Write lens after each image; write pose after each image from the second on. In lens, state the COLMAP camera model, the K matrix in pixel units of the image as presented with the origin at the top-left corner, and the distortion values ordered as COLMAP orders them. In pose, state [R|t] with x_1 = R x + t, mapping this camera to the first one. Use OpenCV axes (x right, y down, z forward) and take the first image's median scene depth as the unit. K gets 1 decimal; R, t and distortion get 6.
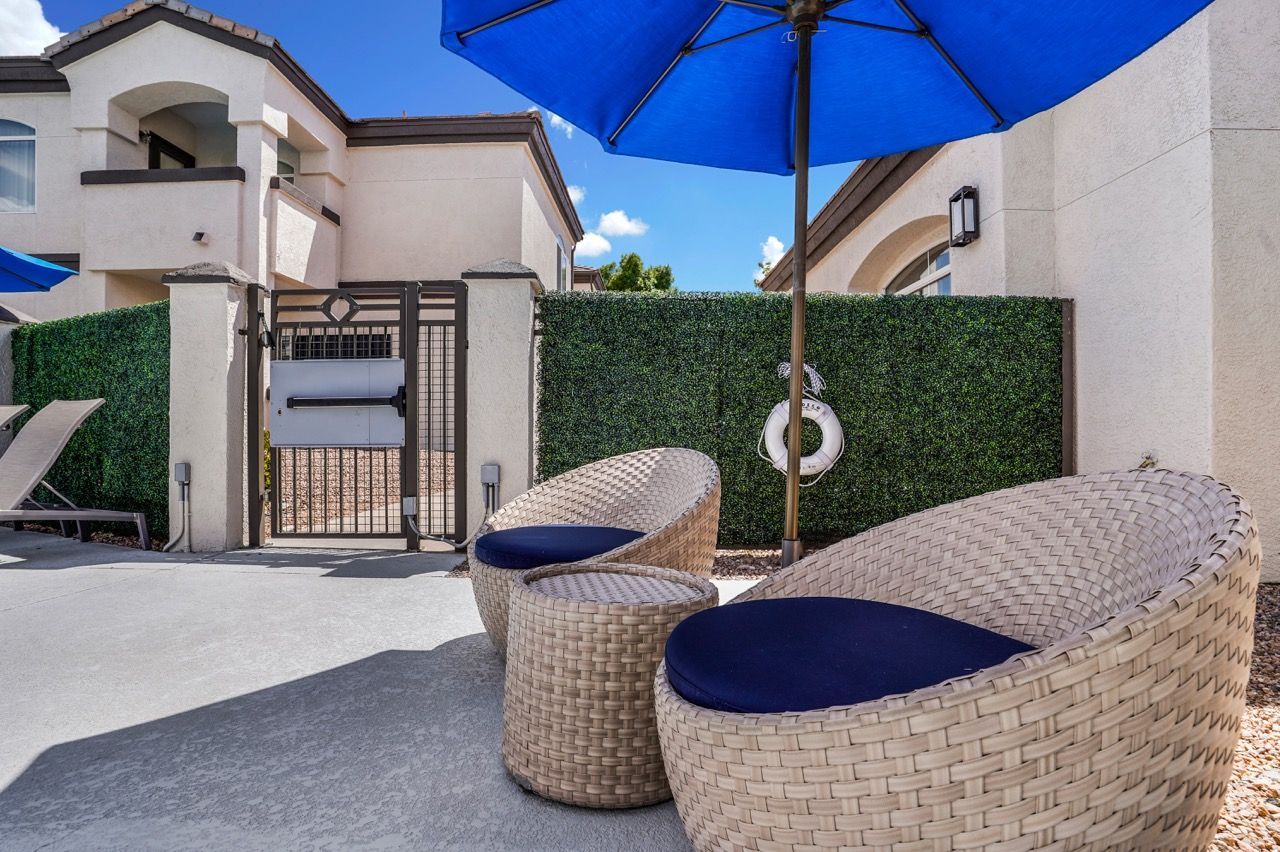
lens RADIAL K [[654.1, 0, 640.0], [0, 654.1, 426.0], [0, 0, 1]] dist [-0.063300, 0.031986]
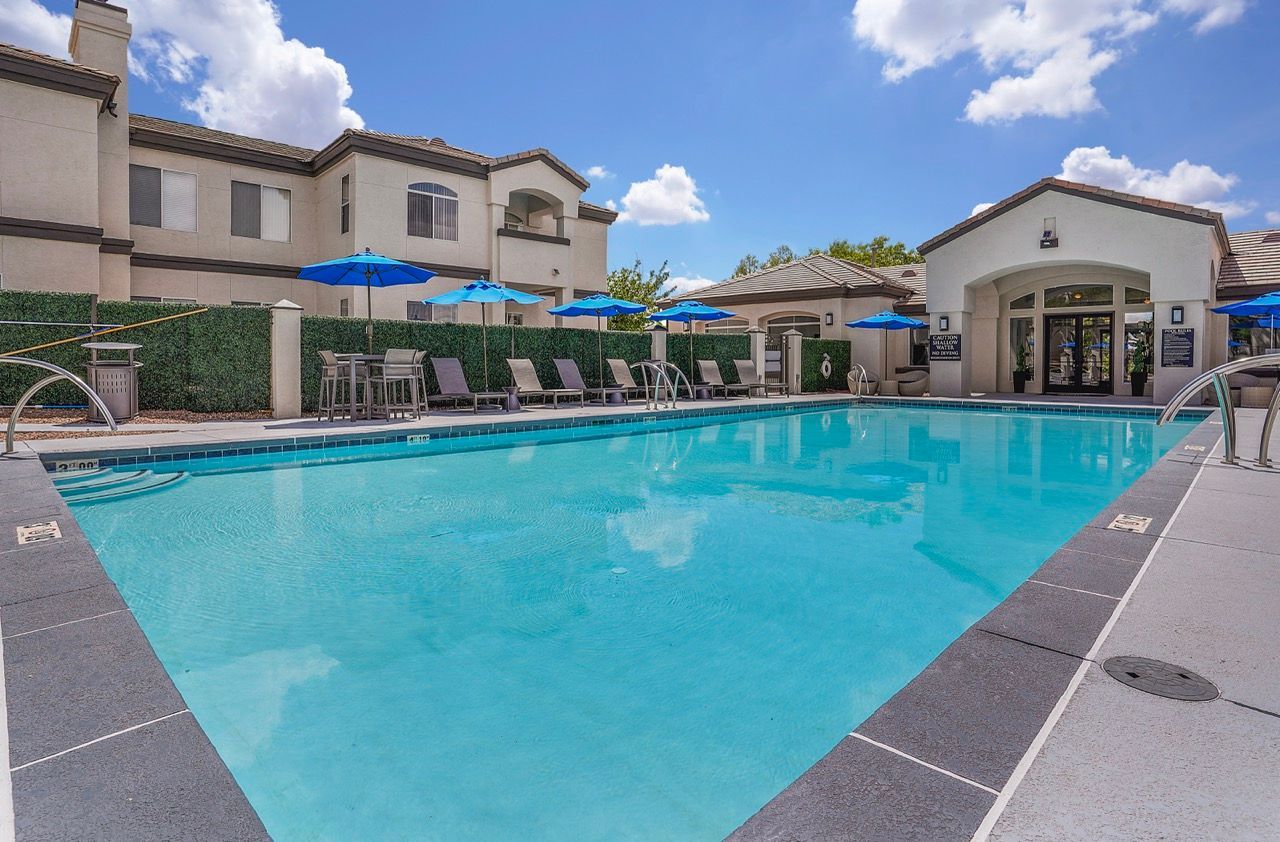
lens RADIAL K [[646.0, 0, 640.0], [0, 646.0, 421.0], [0, 0, 1]] dist [0.001228, 0.000663]
pose [[0.681620, -0.066285, 0.728698, -2.028117], [0.000187, 0.995904, 0.090417, -0.014306], [-0.731707, -0.061494, 0.678840, -0.620987]]
